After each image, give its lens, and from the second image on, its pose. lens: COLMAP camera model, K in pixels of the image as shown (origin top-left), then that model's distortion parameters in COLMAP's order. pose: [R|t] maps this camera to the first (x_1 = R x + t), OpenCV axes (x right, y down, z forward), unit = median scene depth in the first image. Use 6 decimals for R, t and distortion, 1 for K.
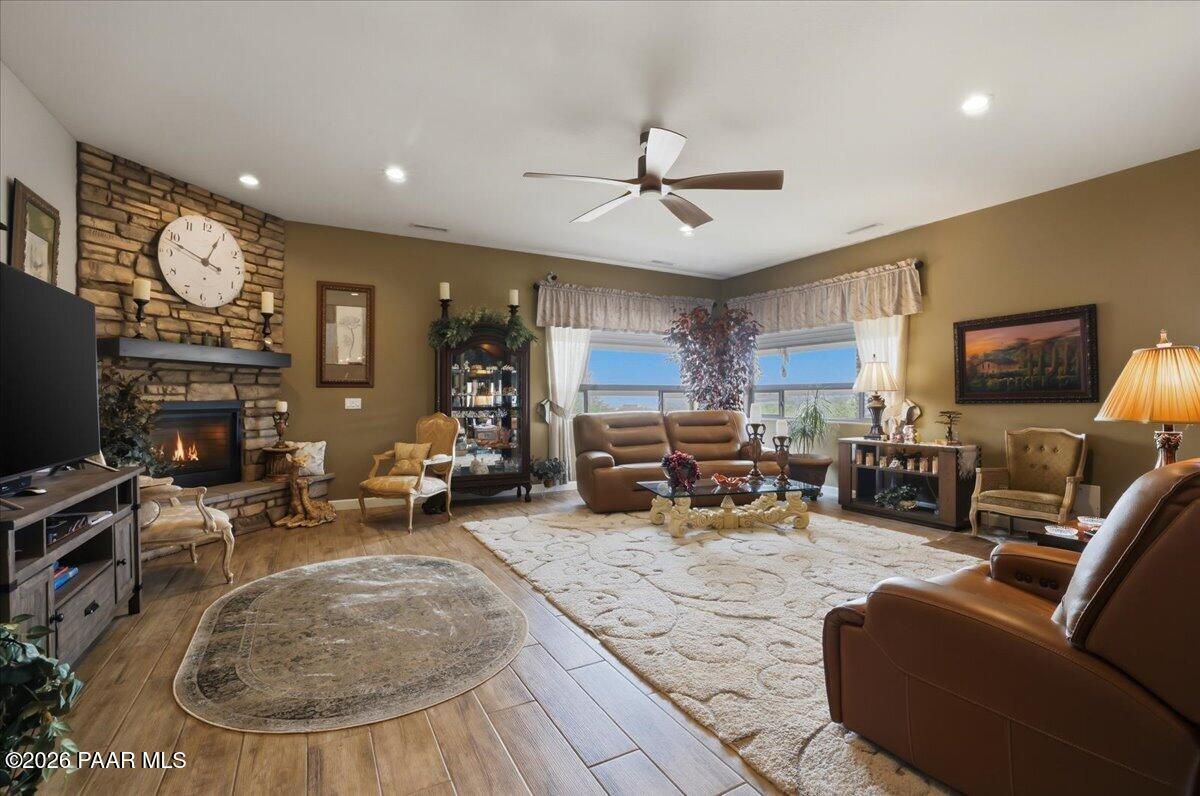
lens RADIAL K [[520.3, 0, 603.7], [0, 520.3, 398.8], [0, 0, 1]] dist [-0.020228, 0.003848]
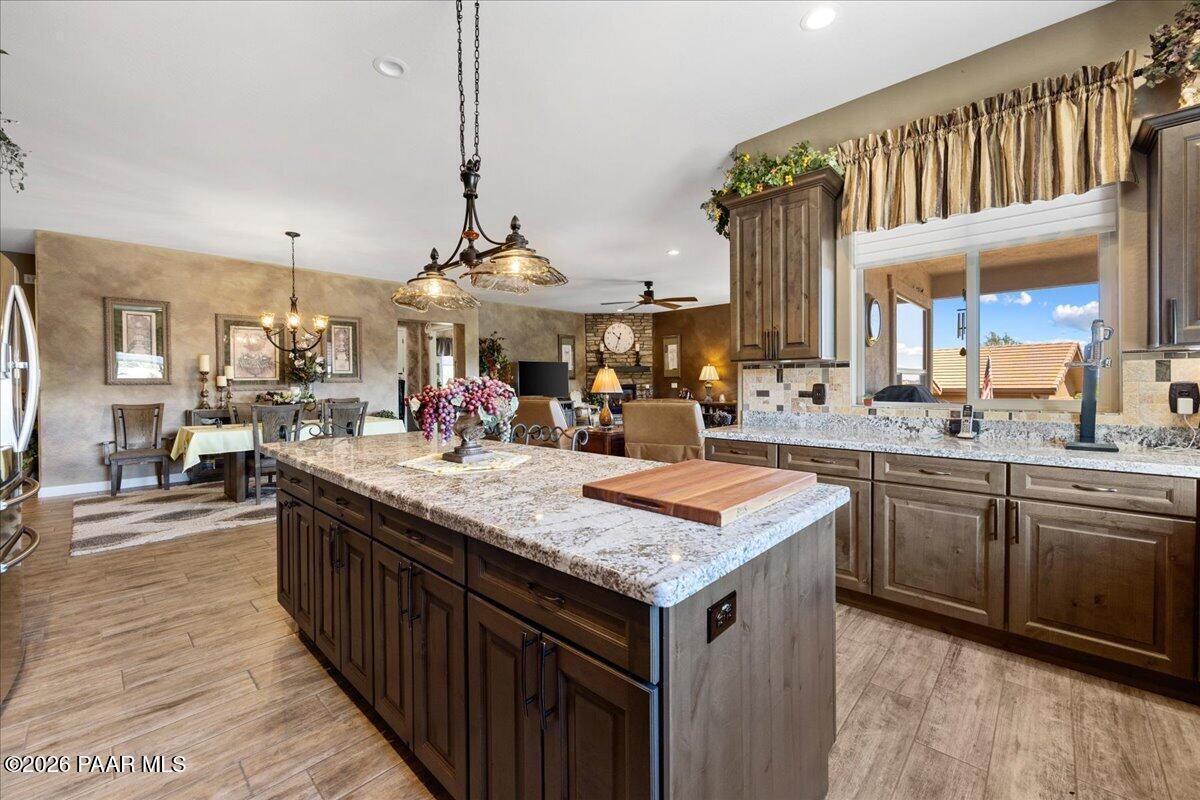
lens RADIAL K [[489.8, 0, 590.8], [0, 489.8, 385.0], [0, 0, 1]] dist [-0.000926, 0.000036]
pose [[0.299425, 0.001141, -0.954119, 1.726660], [-0.002400, 0.999997, 0.000443, 0.002354], [0.954117, 0.002157, 0.299426, -0.001466]]
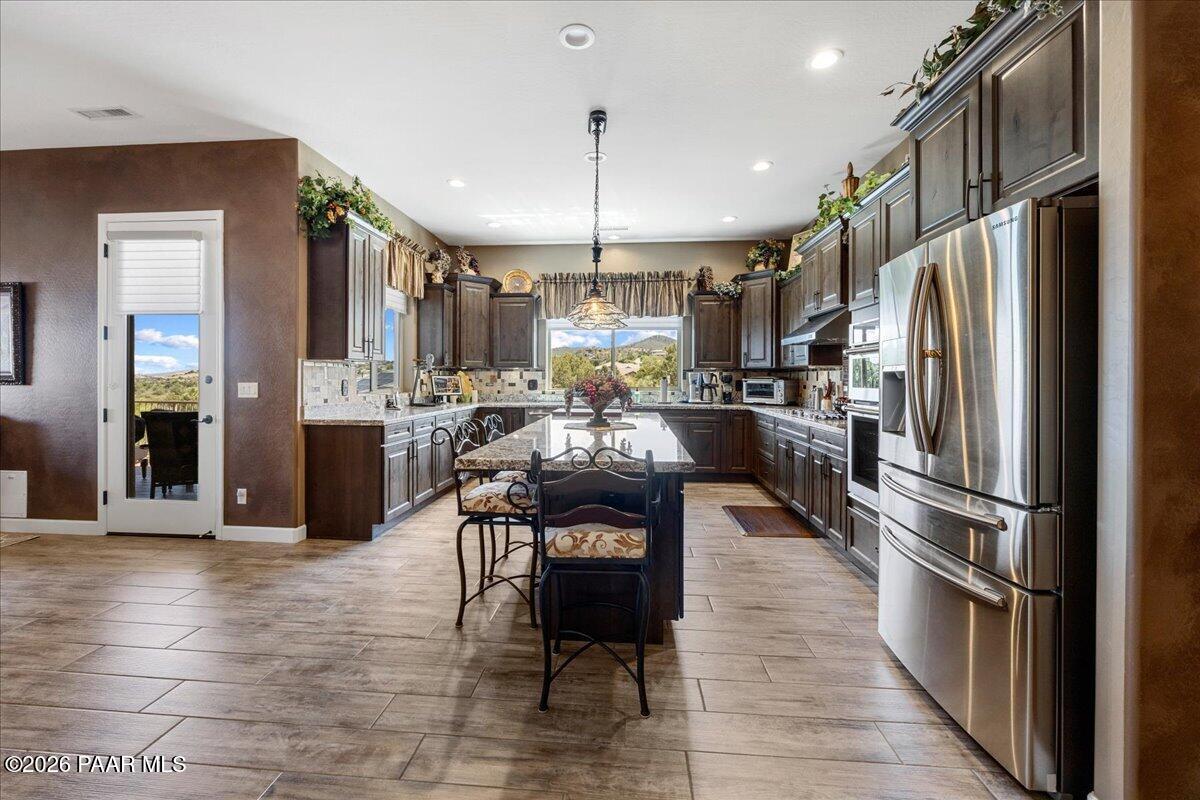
lens RADIAL K [[489.8, 0, 593.4], [0, 489.8, 389.1], [0, 0, 1]] dist [-0.000926, 0.000036]
pose [[0.545346, -0.015276, 0.838072, 0.678480], [0.003774, 0.999869, 0.015769, 0.004598], [-0.838203, -0.005437, 0.545332, -0.350759]]
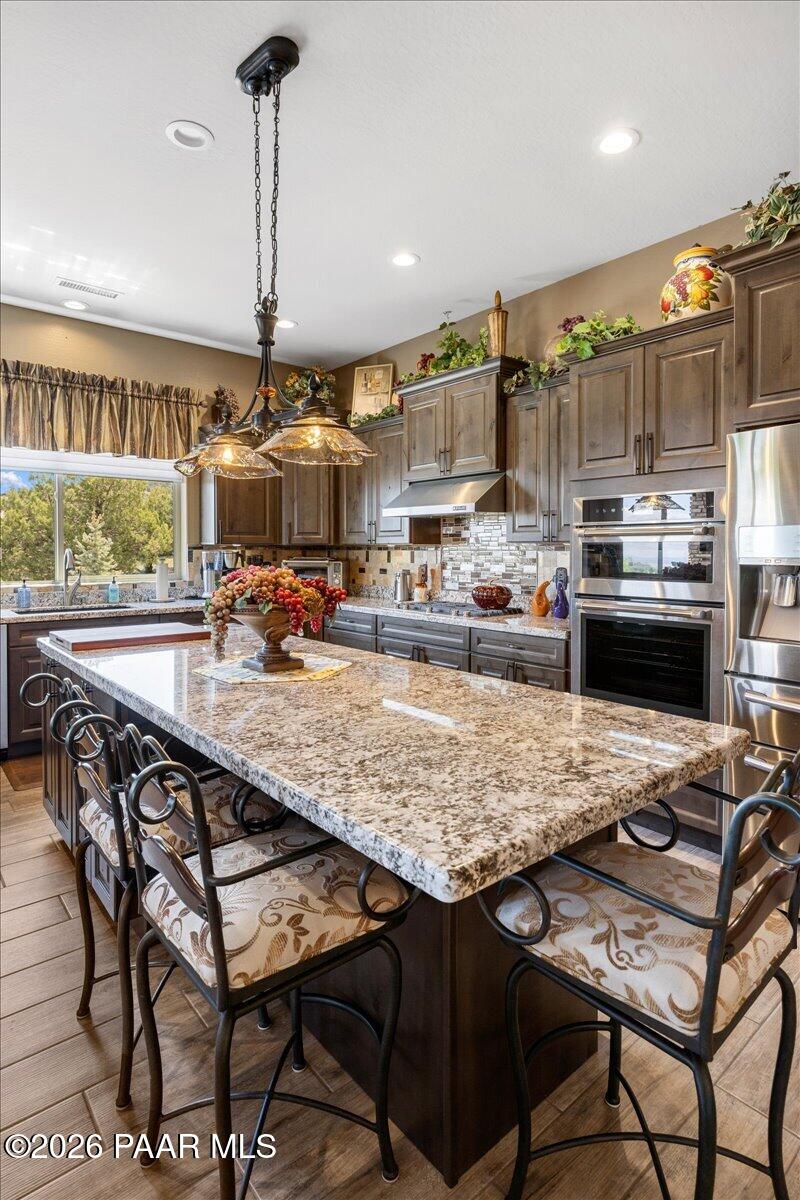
lens RADIAL K [[623.1, 0, 410.2], [0, 623.1, 569.8], [0, 0, 1]] dist [-0.009860, 0.002577]
pose [[-0.207814, -0.029546, 0.977722, 0.806426], [0.008226, 0.999456, 0.031951, -0.017182], [-0.978134, 0.014682, -0.207458, 0.024020]]
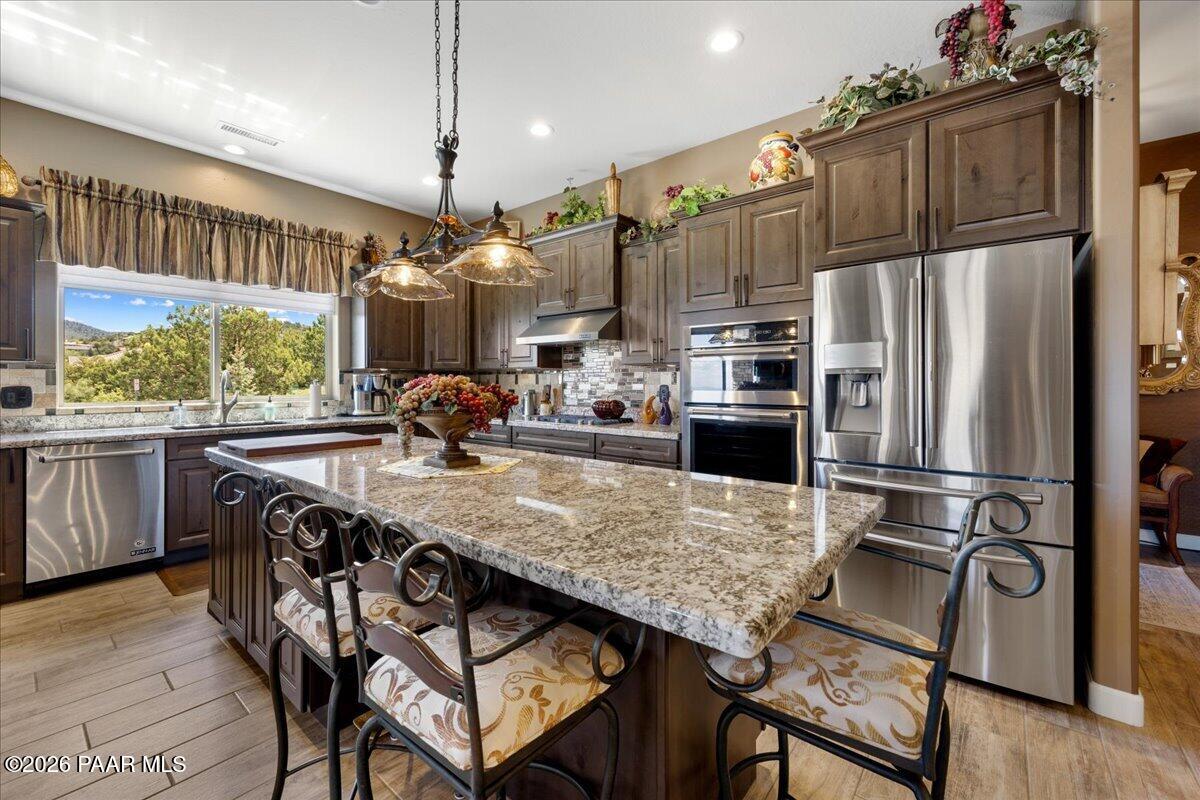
lens RADIAL K [[489.8, 0, 589.6], [0, 489.8, 388.0], [0, 0, 1]] dist [-0.000926, 0.000036]
pose [[-0.366502, -0.007499, 0.930387, 0.857218], [0.010133, 0.999876, 0.012051, 0.001712], [-0.930362, 0.013845, -0.366381, 0.070393]]
